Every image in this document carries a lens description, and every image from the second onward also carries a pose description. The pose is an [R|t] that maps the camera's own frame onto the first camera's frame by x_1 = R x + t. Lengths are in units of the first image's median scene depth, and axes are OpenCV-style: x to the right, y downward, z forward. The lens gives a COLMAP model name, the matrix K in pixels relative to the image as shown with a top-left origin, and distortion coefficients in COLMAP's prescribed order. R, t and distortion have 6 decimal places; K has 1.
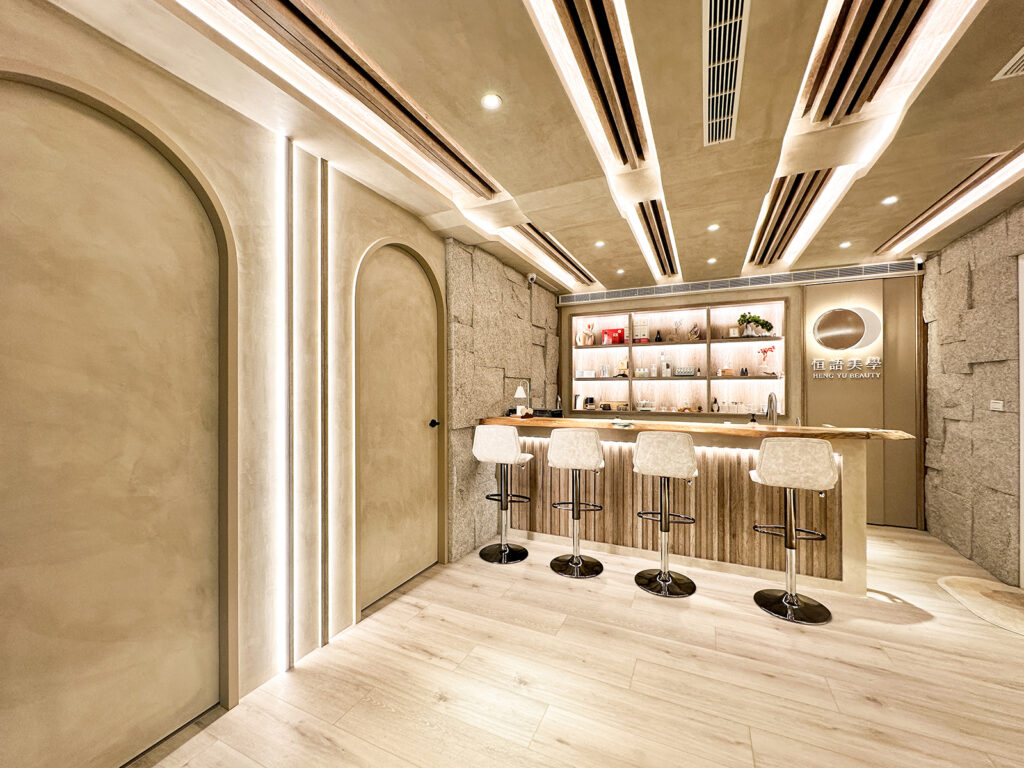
lens RADIAL K [[401.9, 0, 517.0], [0, 401.9, 389.6], [0, 0, 1]] dist [-0.000221, 0.000376]
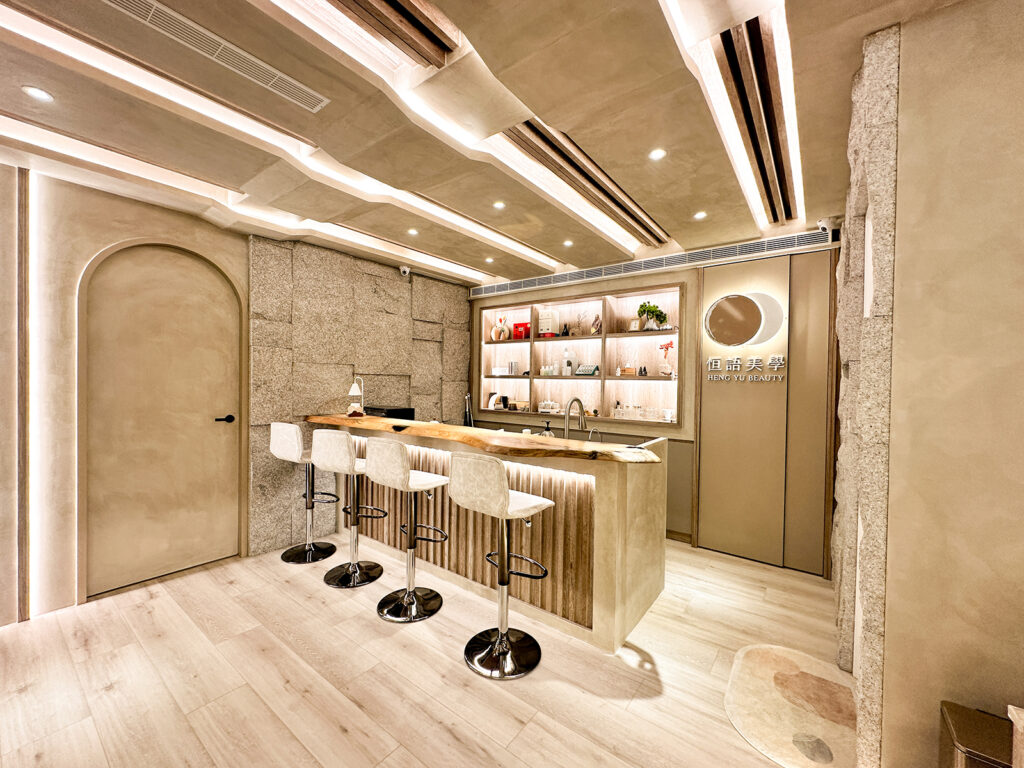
lens RADIAL K [[401.9, 0, 517.0], [0, 401.9, 389.6], [0, 0, 1]] dist [-0.000221, 0.000376]
pose [[0.978312, 0.021739, -0.205992, 0.714866], [-0.018844, 0.999694, 0.016004, -0.020235], [0.206277, -0.011775, 0.978423, 0.154541]]
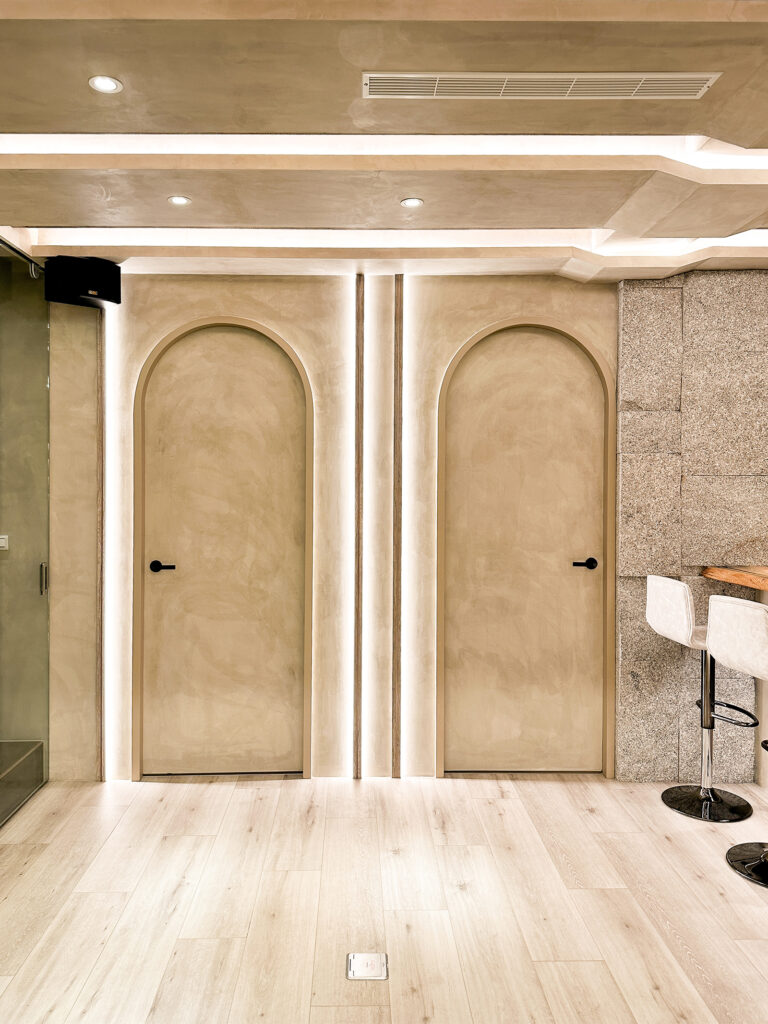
lens RADIAL K [[770.4, 0, 373.8], [0, 770.4, 492.9], [0, 0, 1]] dist [0.122748, -0.222310]
pose [[0.439180, 0.018908, -0.898200, 0.815573], [-0.006989, 0.999820, 0.017630, -0.057019], [0.898372, -0.001465, 0.439233, 0.089098]]
